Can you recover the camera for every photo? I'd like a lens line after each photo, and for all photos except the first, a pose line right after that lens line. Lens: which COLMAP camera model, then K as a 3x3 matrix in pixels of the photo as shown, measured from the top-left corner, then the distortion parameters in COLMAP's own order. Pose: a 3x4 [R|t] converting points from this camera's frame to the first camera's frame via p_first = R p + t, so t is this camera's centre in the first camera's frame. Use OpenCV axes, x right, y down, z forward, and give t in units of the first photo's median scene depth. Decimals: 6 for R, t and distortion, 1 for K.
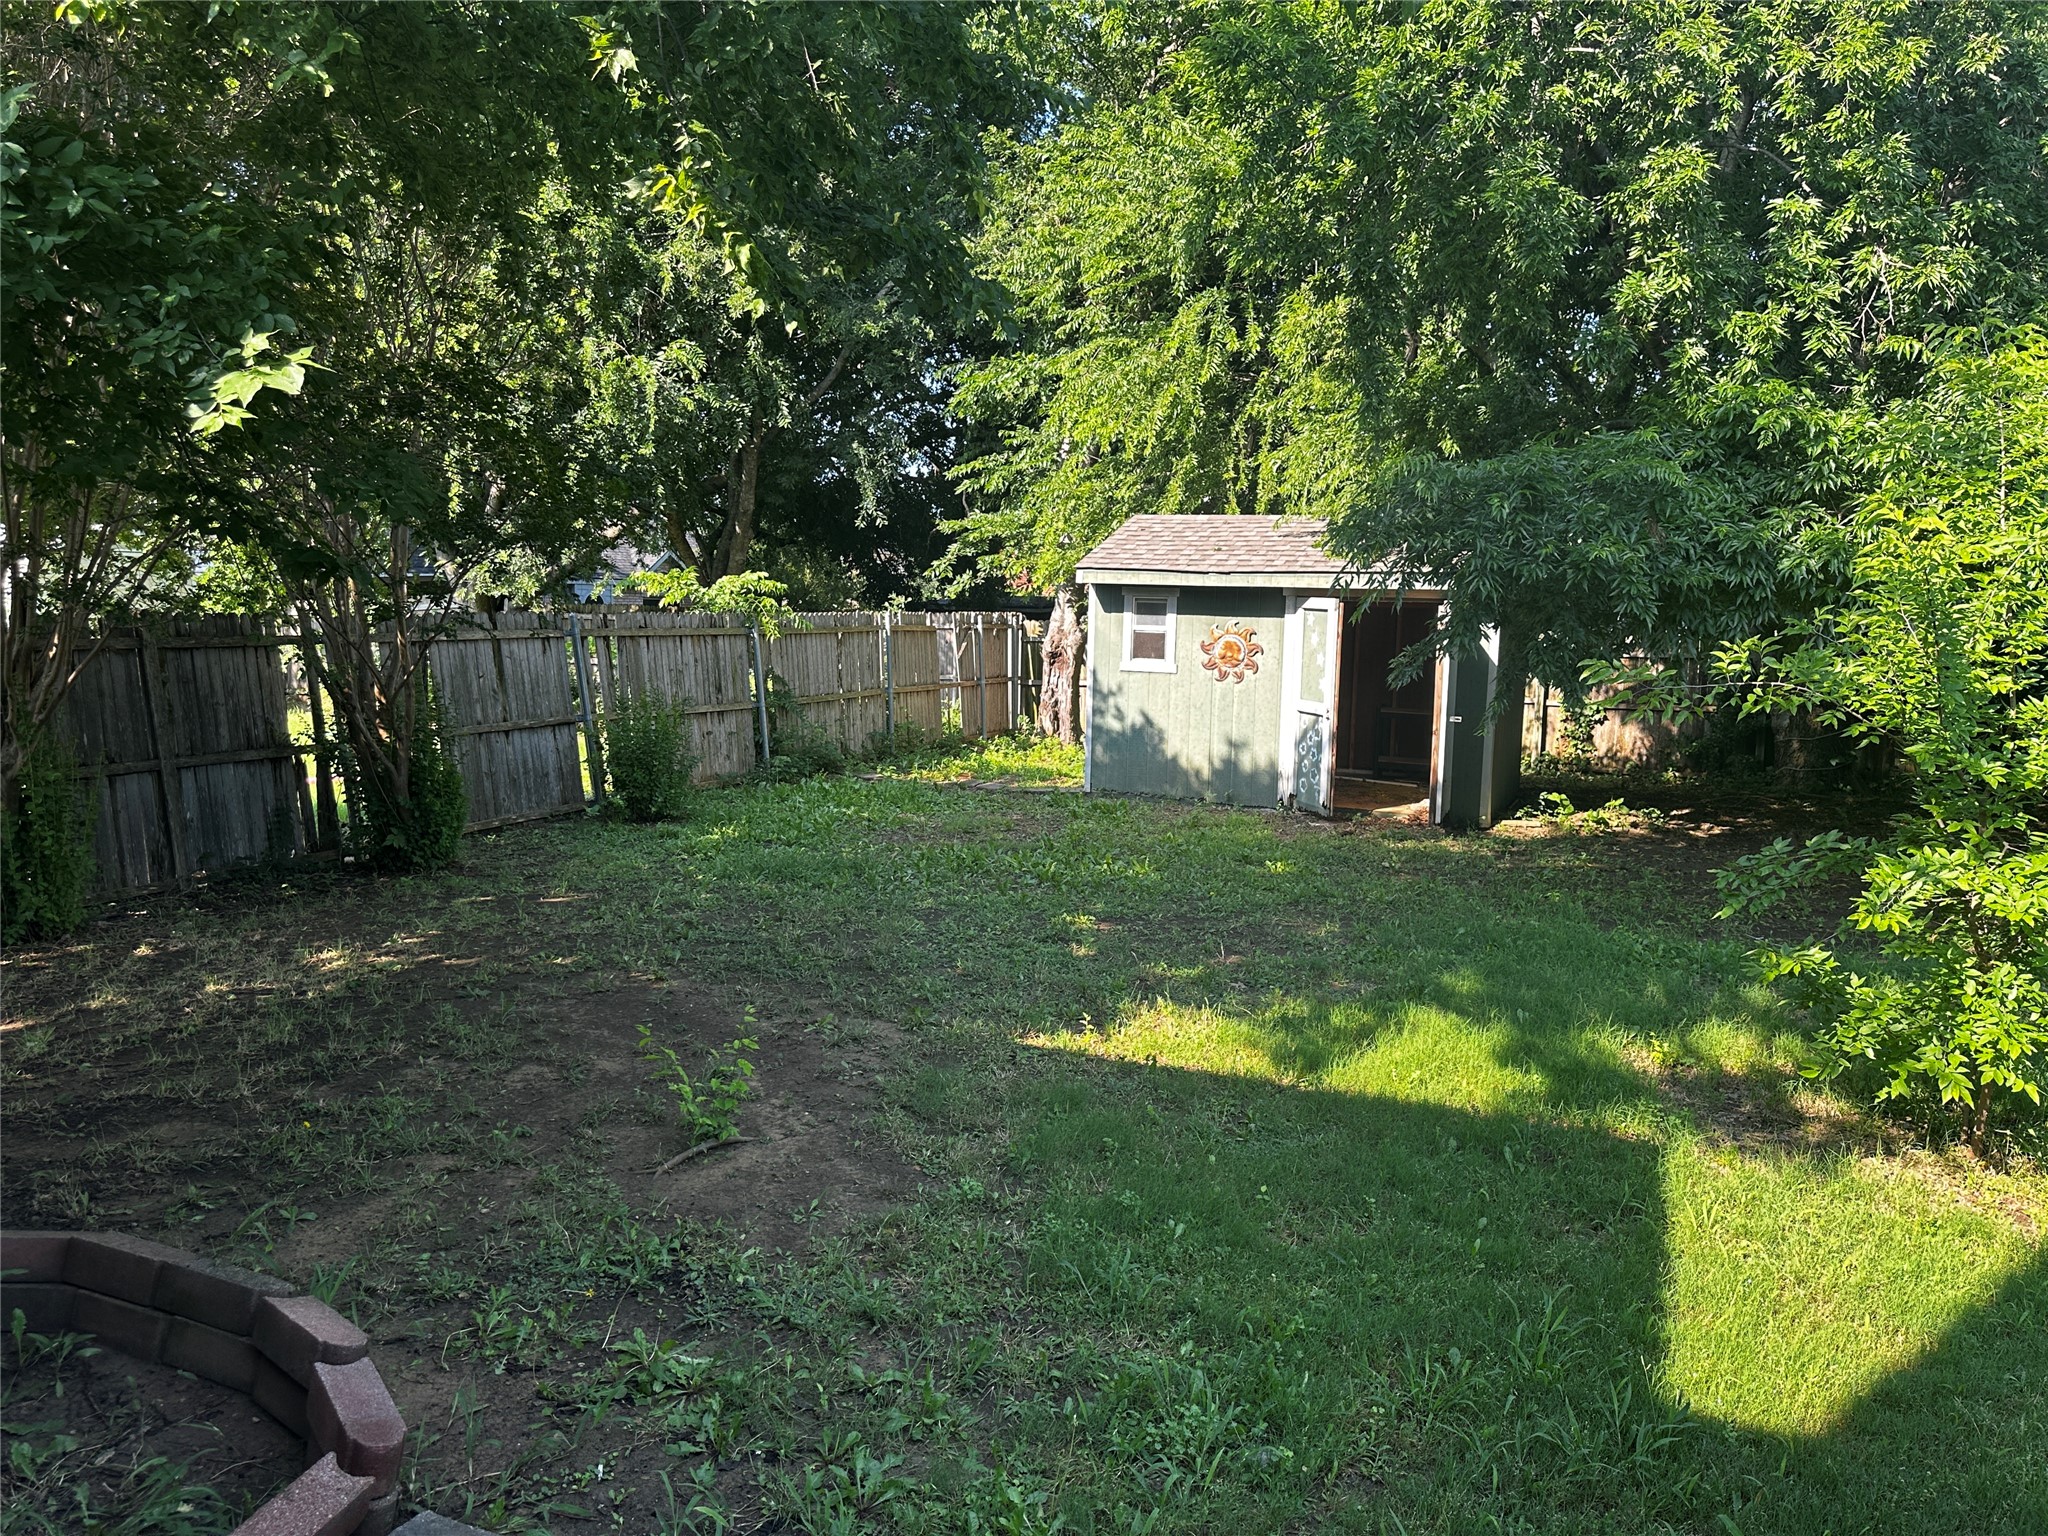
lens RADIAL K [[1433.0, 0, 1043.5], [0, 1433.0, 751.6], [0, 0, 1]] dist [0.050229, -0.061227]
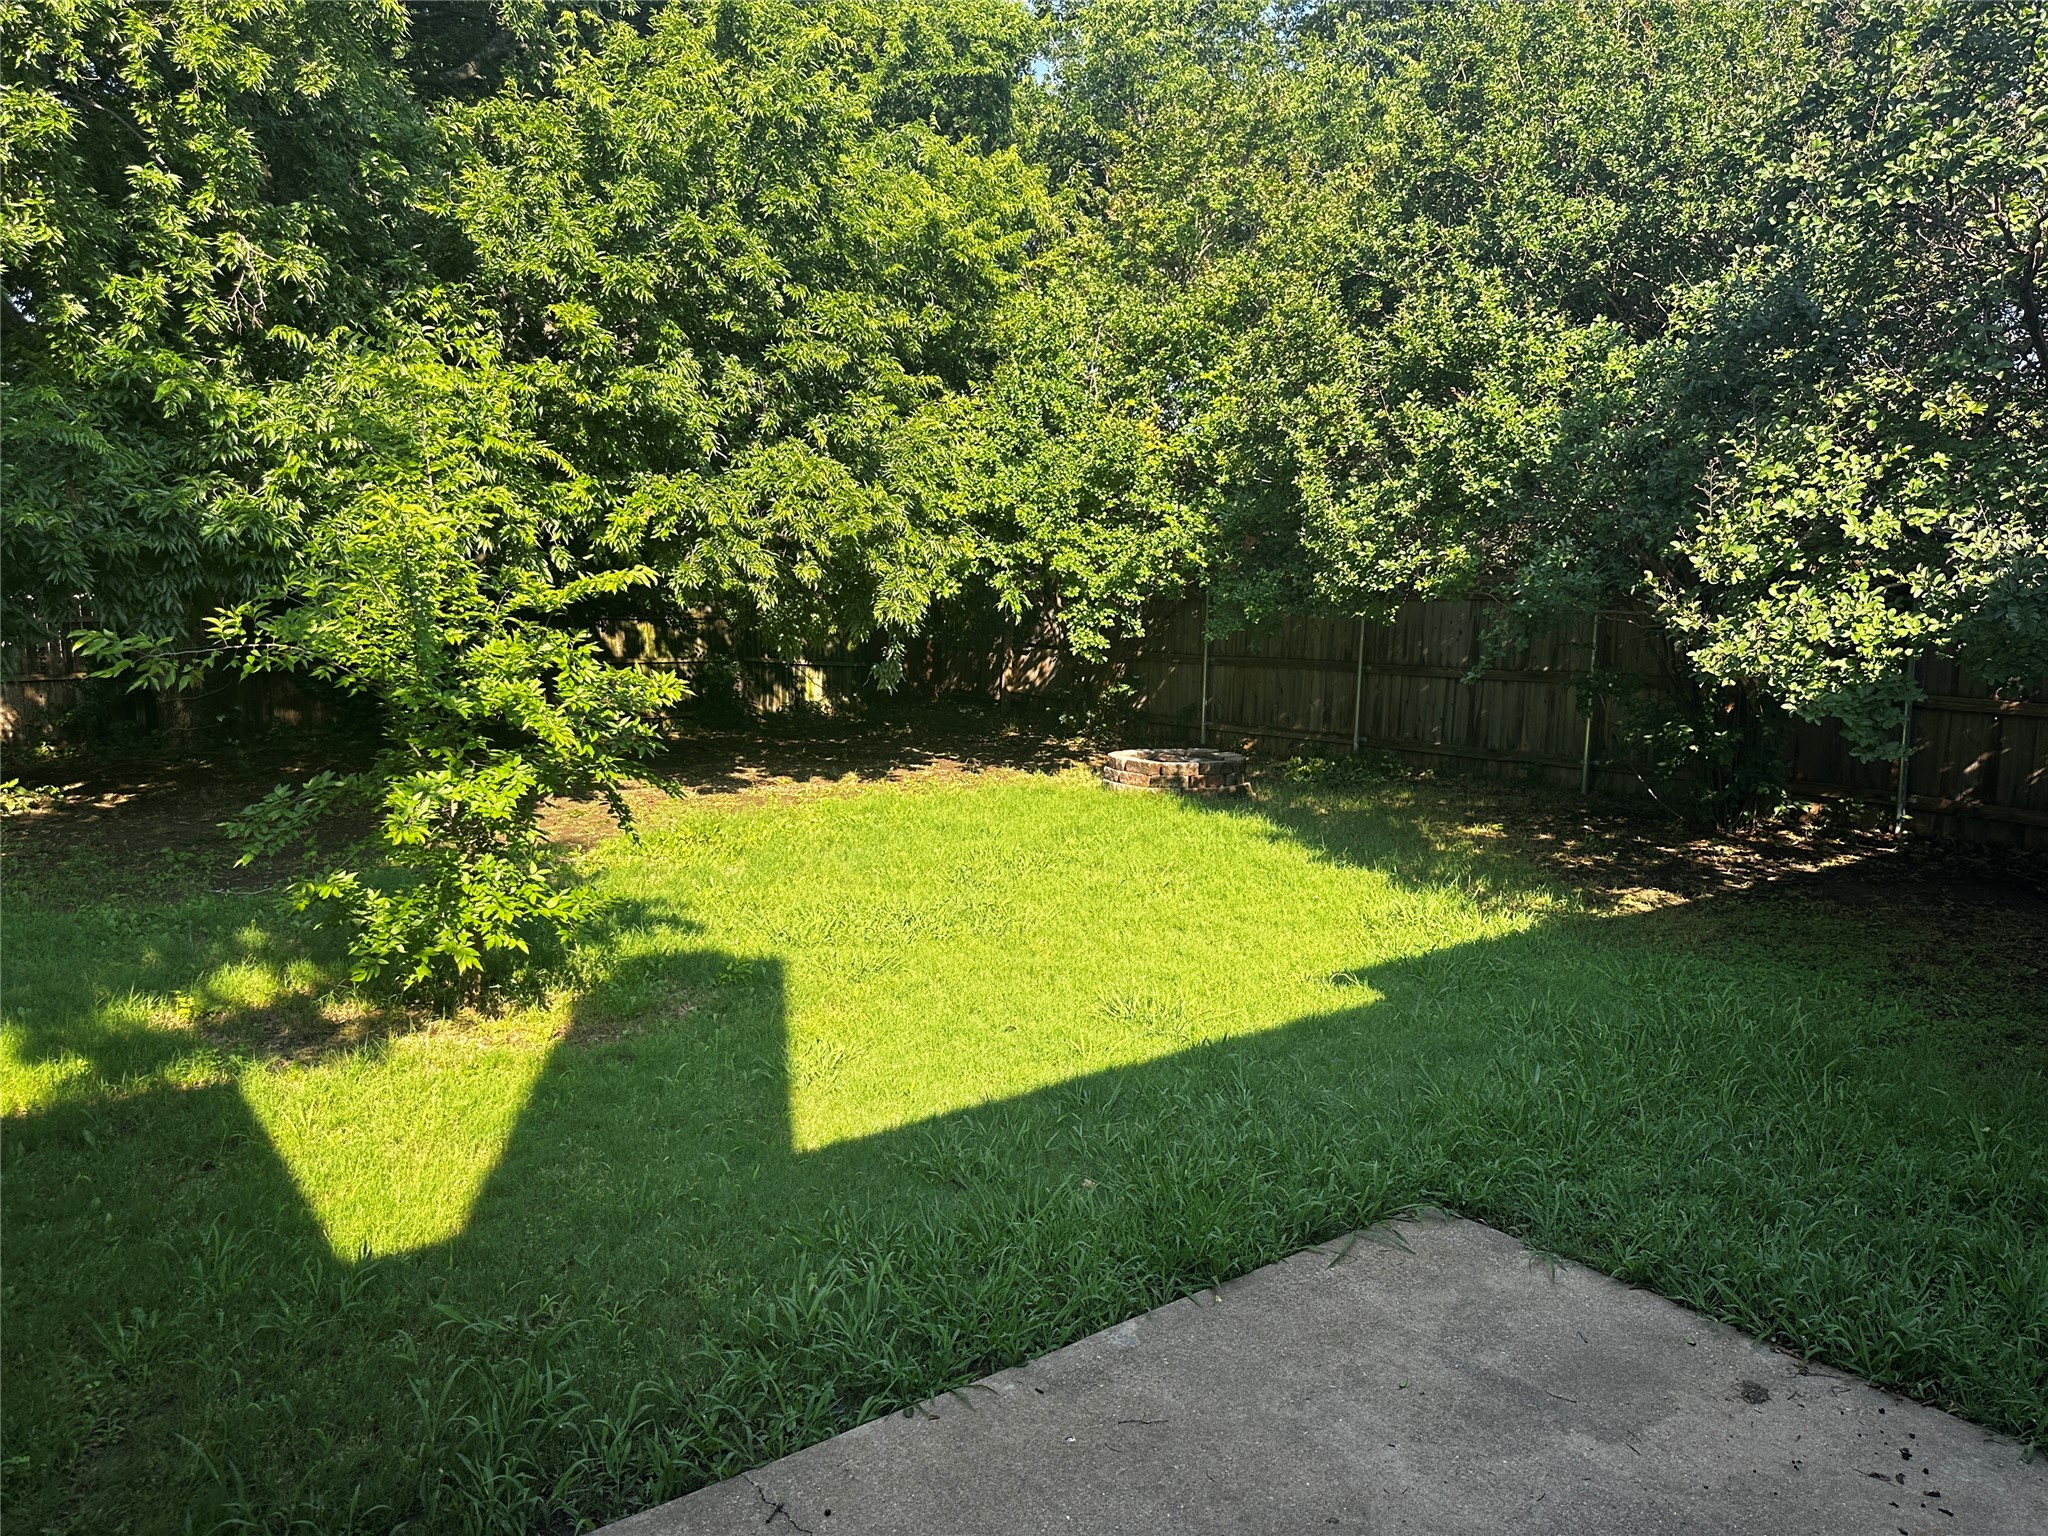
lens RADIAL K [[1433.0, 0, 1006.6], [0, 1433.0, 748.9], [0, 0, 1]] dist [0.050229, -0.061227]
pose [[0.514981, -0.114406, 0.849533, -0.107495], [0.091288, 0.992737, 0.078353, -0.002383], [-0.852327, 0.037202, 0.521685, -0.037003]]
